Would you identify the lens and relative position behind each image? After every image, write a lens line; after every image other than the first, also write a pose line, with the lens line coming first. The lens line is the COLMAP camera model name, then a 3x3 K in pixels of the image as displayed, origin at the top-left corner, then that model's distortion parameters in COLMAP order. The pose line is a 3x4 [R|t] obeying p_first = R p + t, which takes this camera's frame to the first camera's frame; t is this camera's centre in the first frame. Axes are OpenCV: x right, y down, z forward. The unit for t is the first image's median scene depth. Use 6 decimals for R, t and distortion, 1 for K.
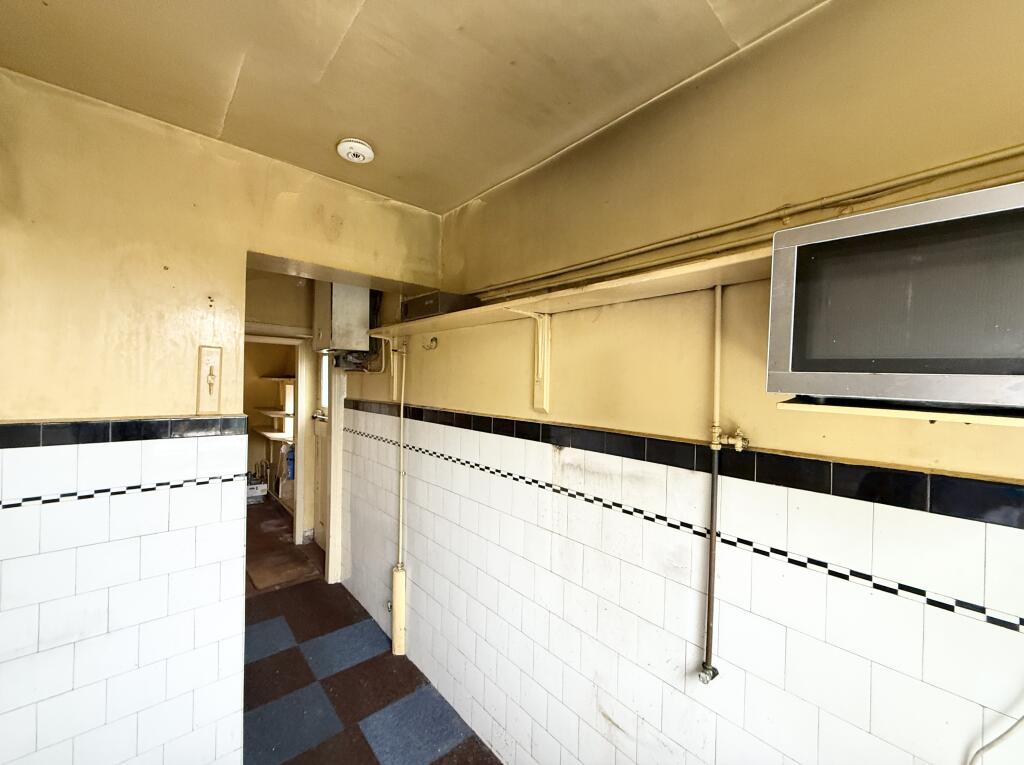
lens RADIAL K [[405.1, 0, 512.0], [0, 405.1, 382.1], [0, 0, 1]] dist [-0.001774, 0.000045]
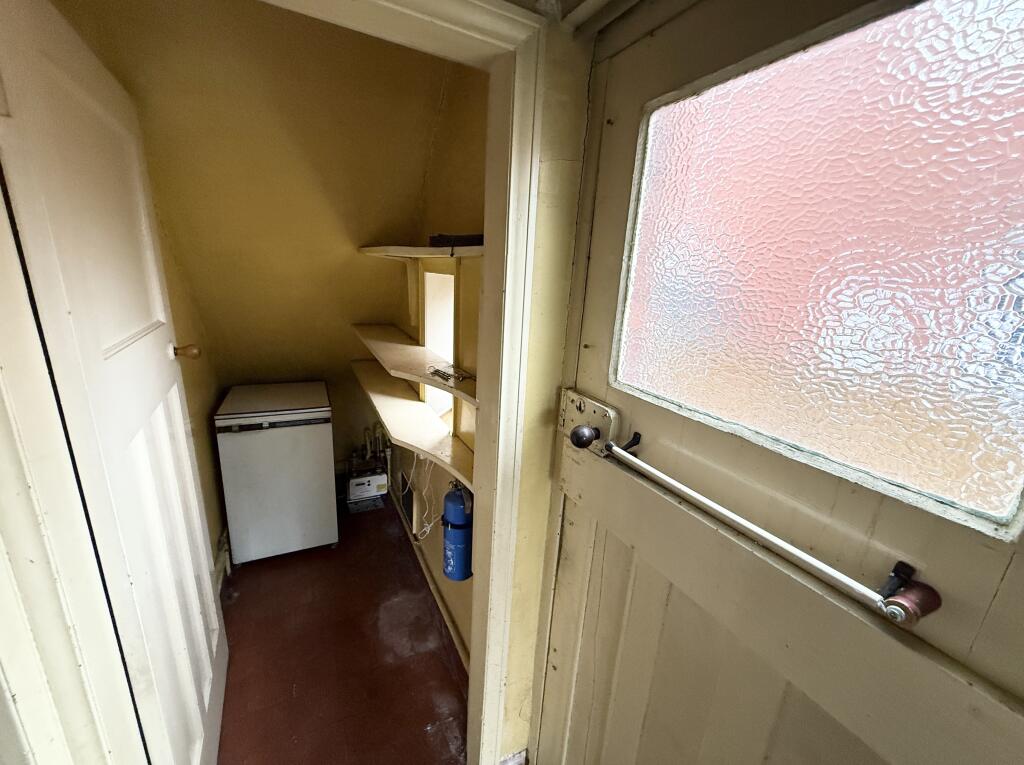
lens RADIAL K [[405.1, 0, 511.1], [0, 405.1, 381.2], [0, 0, 1]] dist [-0.001774, 0.000045]
pose [[0.969742, 0.102000, -0.221804, -0.403631], [-0.041647, 0.964337, 0.261381, 0.003186], [0.240554, -0.244235, 0.939406, 0.672816]]
